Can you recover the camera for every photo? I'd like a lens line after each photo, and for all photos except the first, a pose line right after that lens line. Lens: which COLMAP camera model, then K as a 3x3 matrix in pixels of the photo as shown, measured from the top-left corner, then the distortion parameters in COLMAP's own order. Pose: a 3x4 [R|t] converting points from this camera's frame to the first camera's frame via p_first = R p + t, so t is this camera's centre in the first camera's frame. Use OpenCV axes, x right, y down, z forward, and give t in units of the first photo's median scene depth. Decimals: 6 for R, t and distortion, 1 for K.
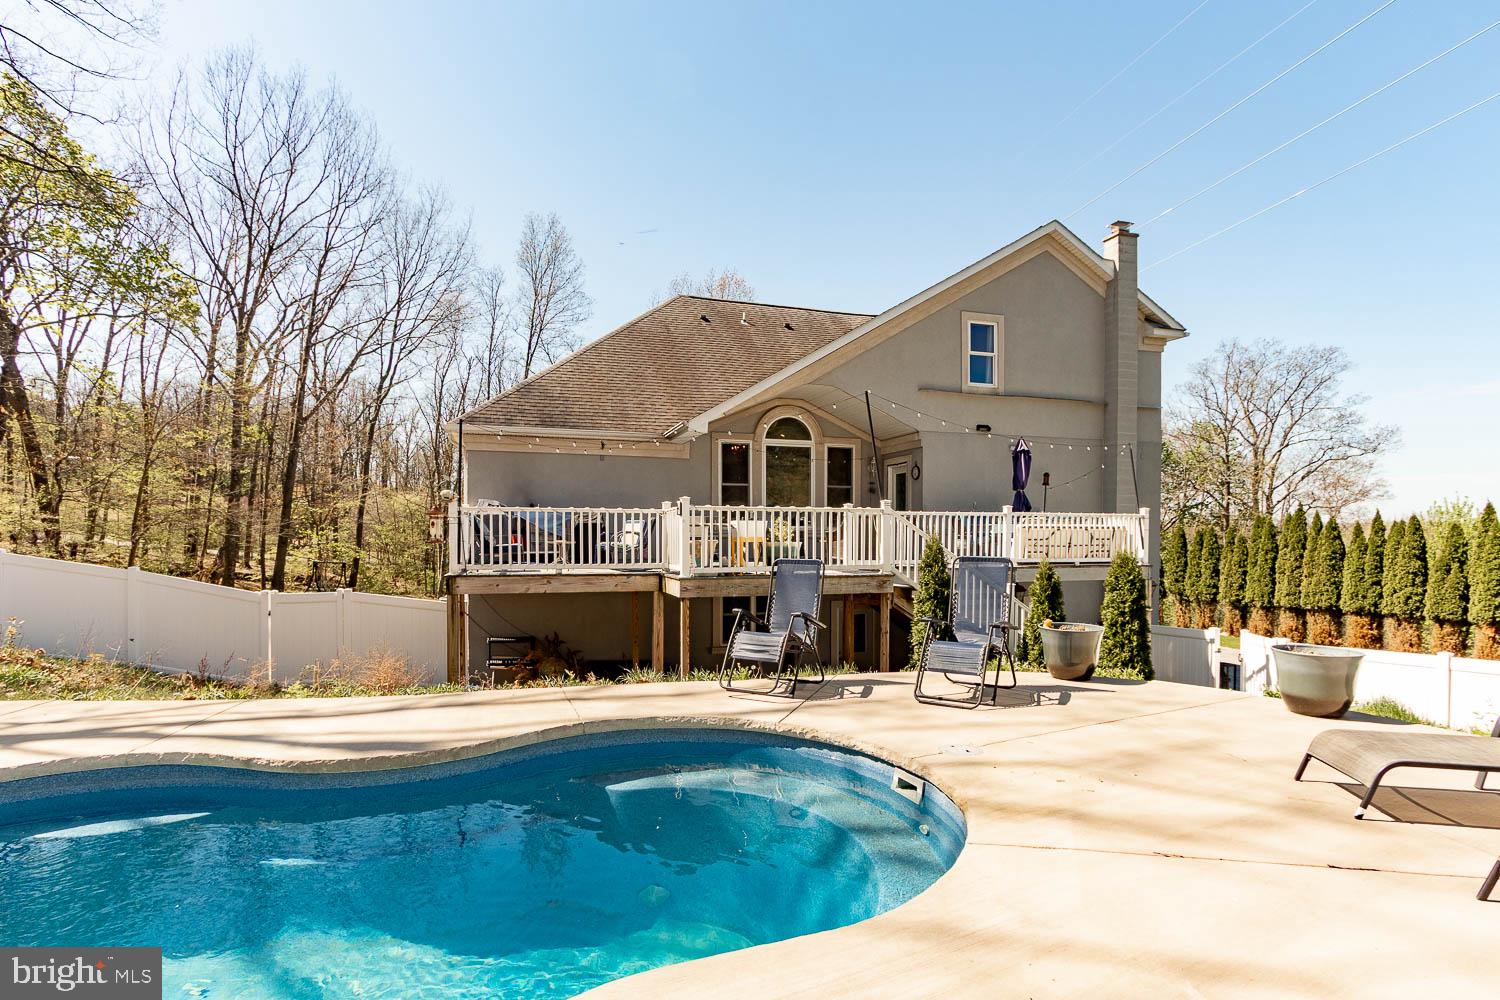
lens RADIAL K [[744.4, 0, 749.3], [0, 744.4, 538.7], [0, 0, 1]] dist [-0.016462, 0.000255]
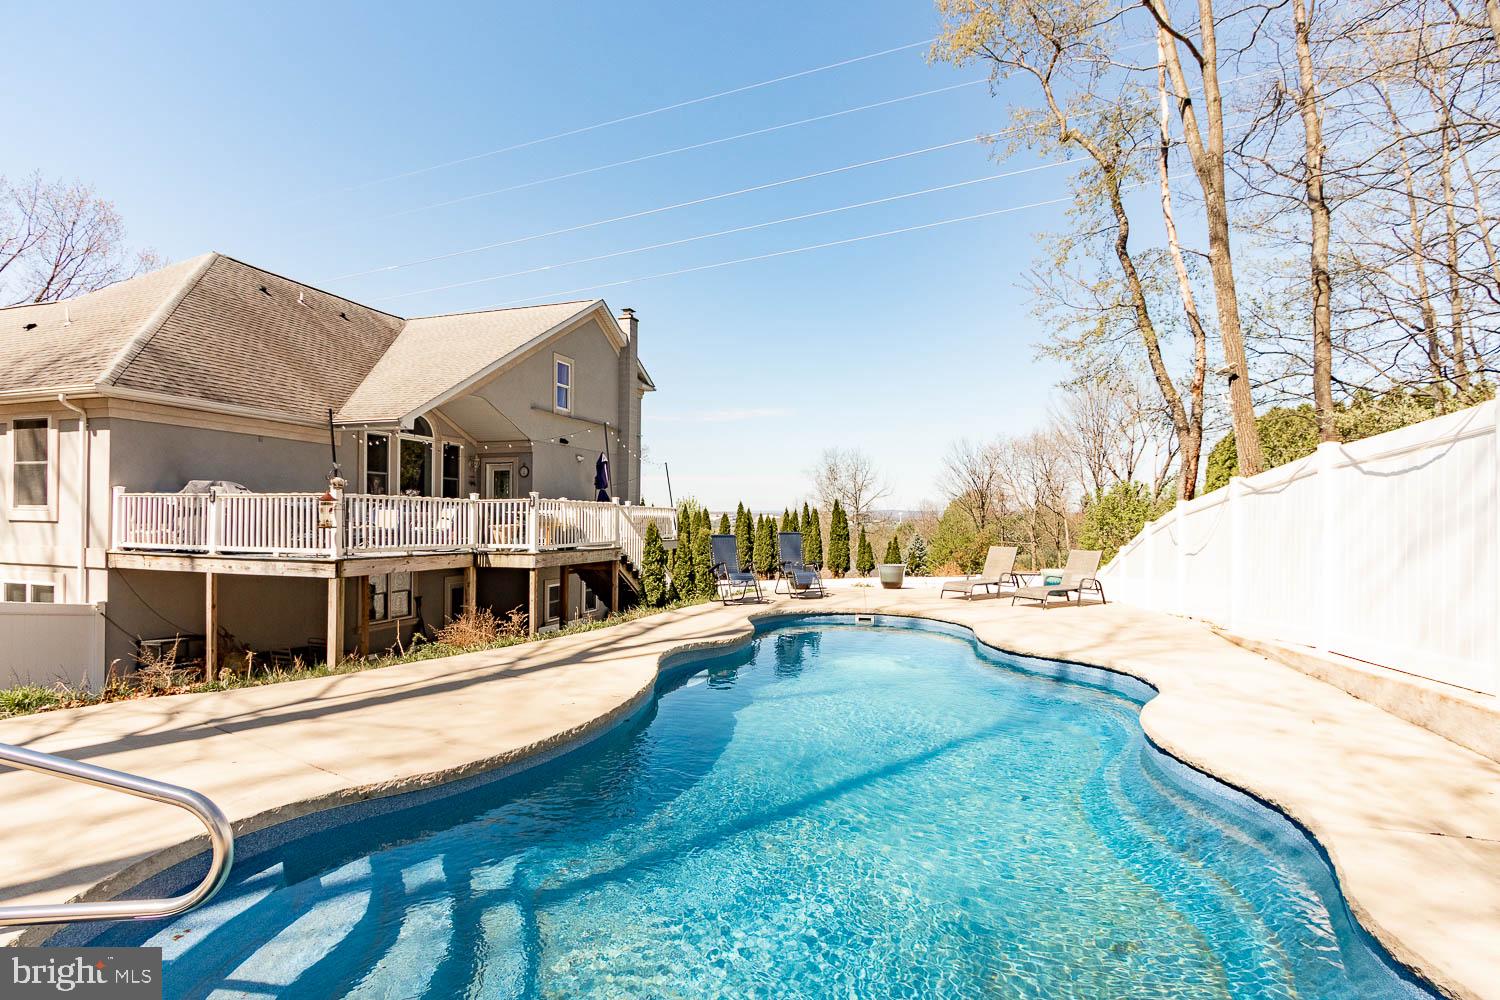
lens RADIAL K [[724.4, 0, 750.0], [0, 724.4, 500.0], [0, 0, 1]] dist [0.000175, -0.000065]
pose [[0.590284, 0.023921, 0.806841, -0.526710], [0.001744, 0.999521, -0.030910, -0.000937], [-0.807193, 0.019652, 0.589960, -0.043814]]
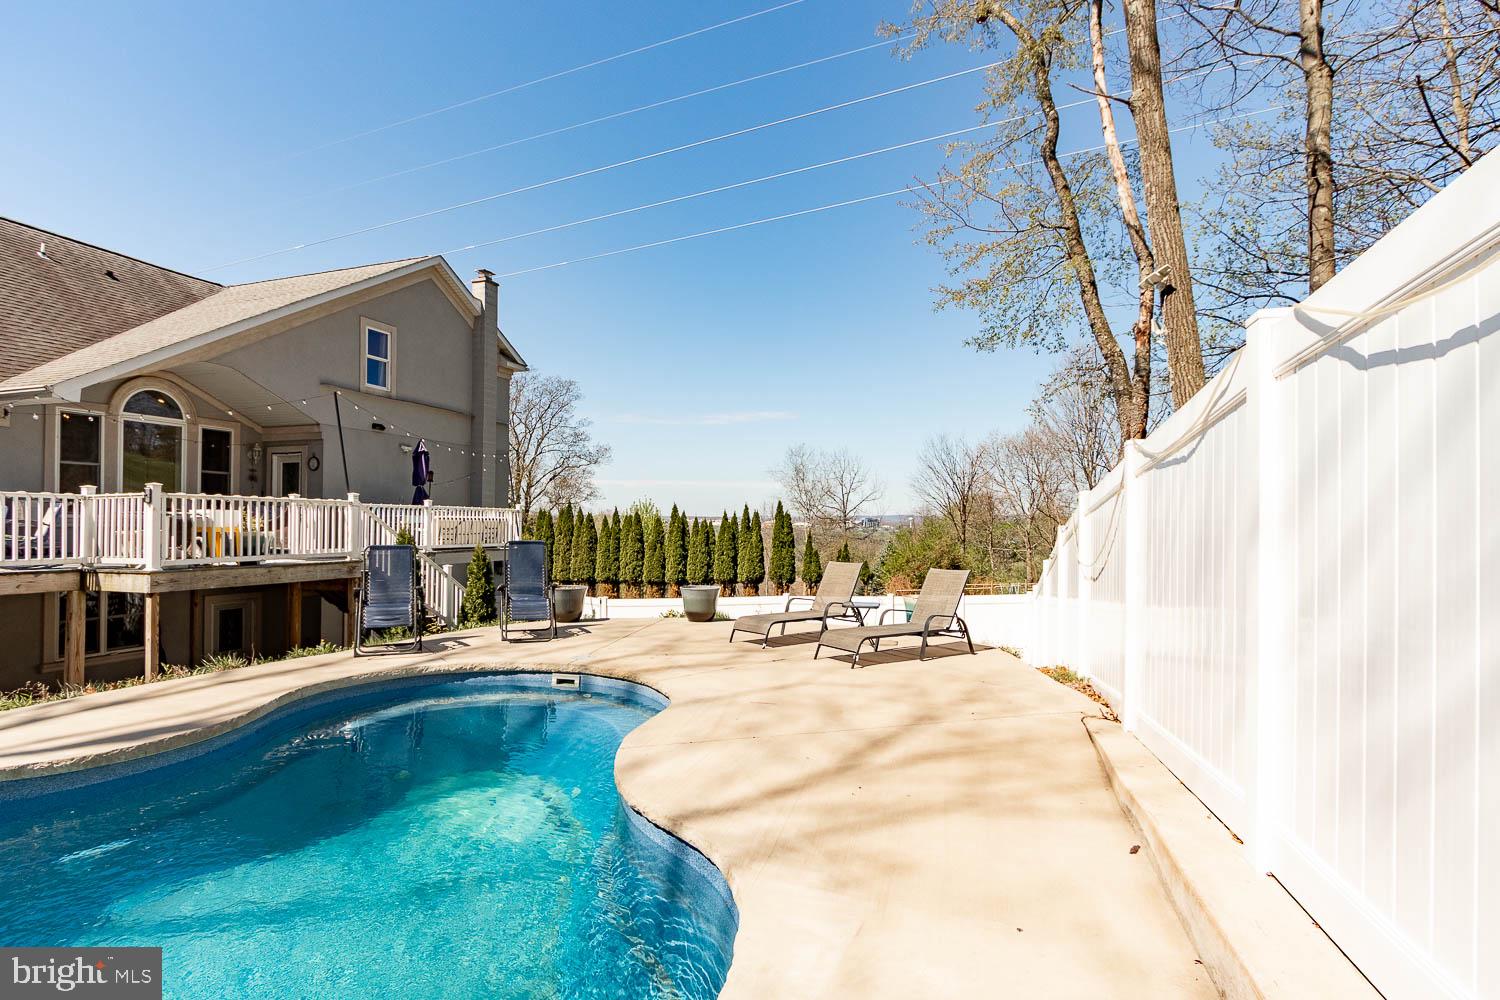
lens RADIAL K [[738.8, 0, 732.8], [0, 738.8, 507.4], [0, 0, 1]] dist [-0.003919, -0.000152]
pose [[0.610837, 0.020222, 0.791498, -0.215589], [0.002310, 0.999624, -0.027322, 0.000212], [-0.791753, 0.018517, 0.610561, -0.069233]]
